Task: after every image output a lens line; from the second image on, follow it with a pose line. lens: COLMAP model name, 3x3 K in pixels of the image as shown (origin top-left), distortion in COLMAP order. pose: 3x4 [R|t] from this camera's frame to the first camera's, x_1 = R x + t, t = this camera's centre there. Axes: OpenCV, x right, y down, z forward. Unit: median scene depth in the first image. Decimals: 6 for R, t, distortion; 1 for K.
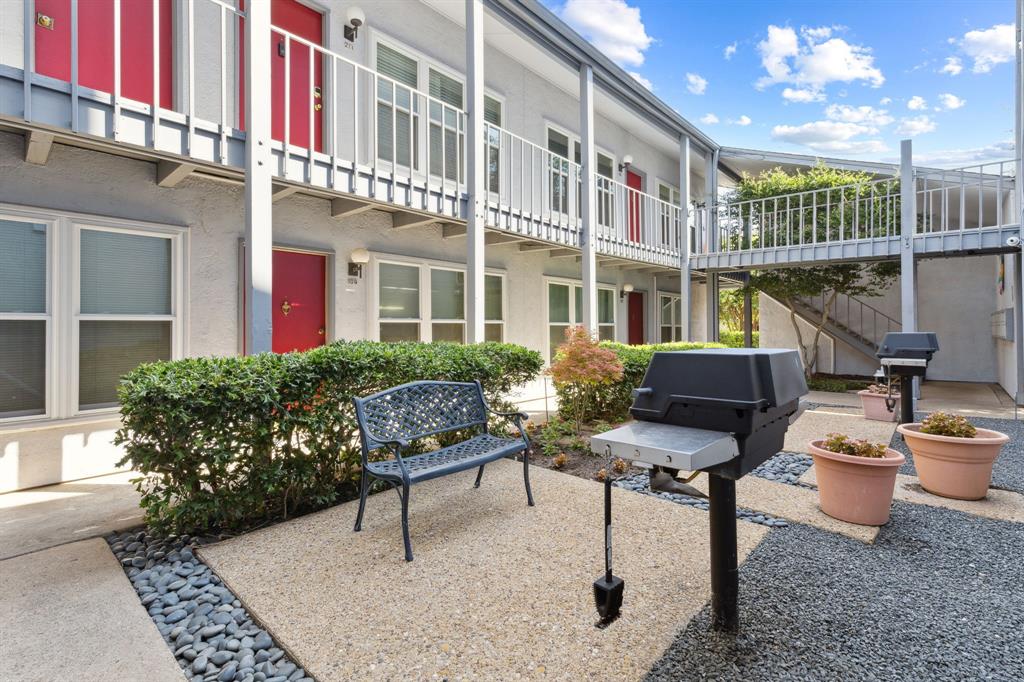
lens RADIAL K [[477.3, 0, 527.5], [0, 477.3, 337.8], [0, 0, 1]] dist [0.006065, 0.000079]
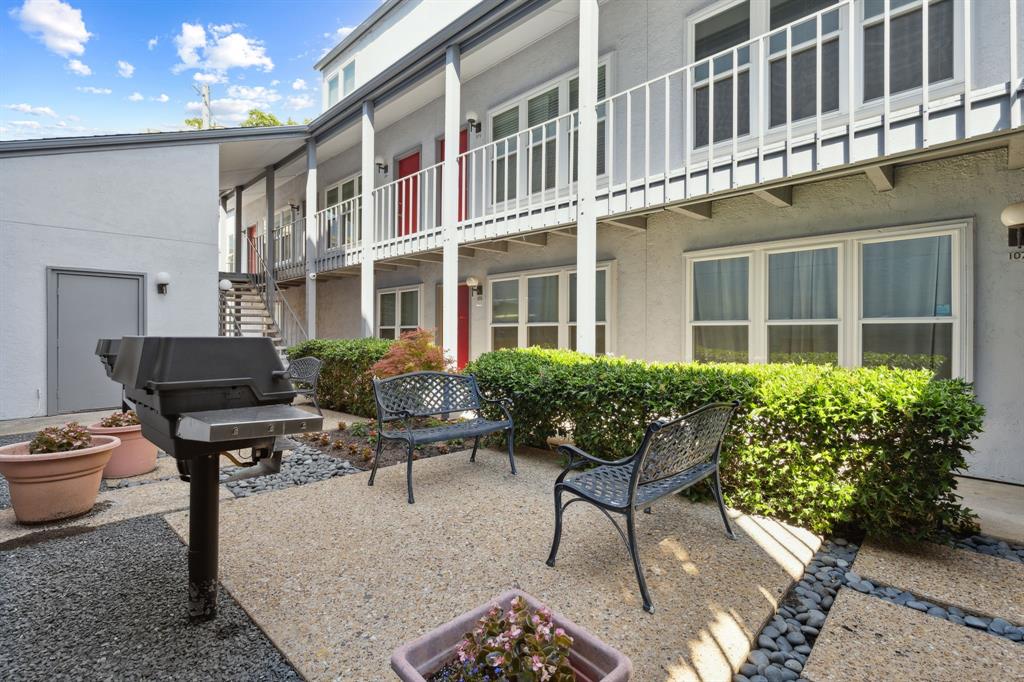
lens RADIAL K [[458.0, 0, 526.0], [0, 458.0, 334.8], [0, 0, 1]] dist [0.014236, 0.000010]
pose [[-0.009786, 0.006478, -0.999931, 0.755353], [-0.017066, 0.999832, 0.006645, -0.015415], [0.999806, 0.017130, -0.009674, 0.861237]]
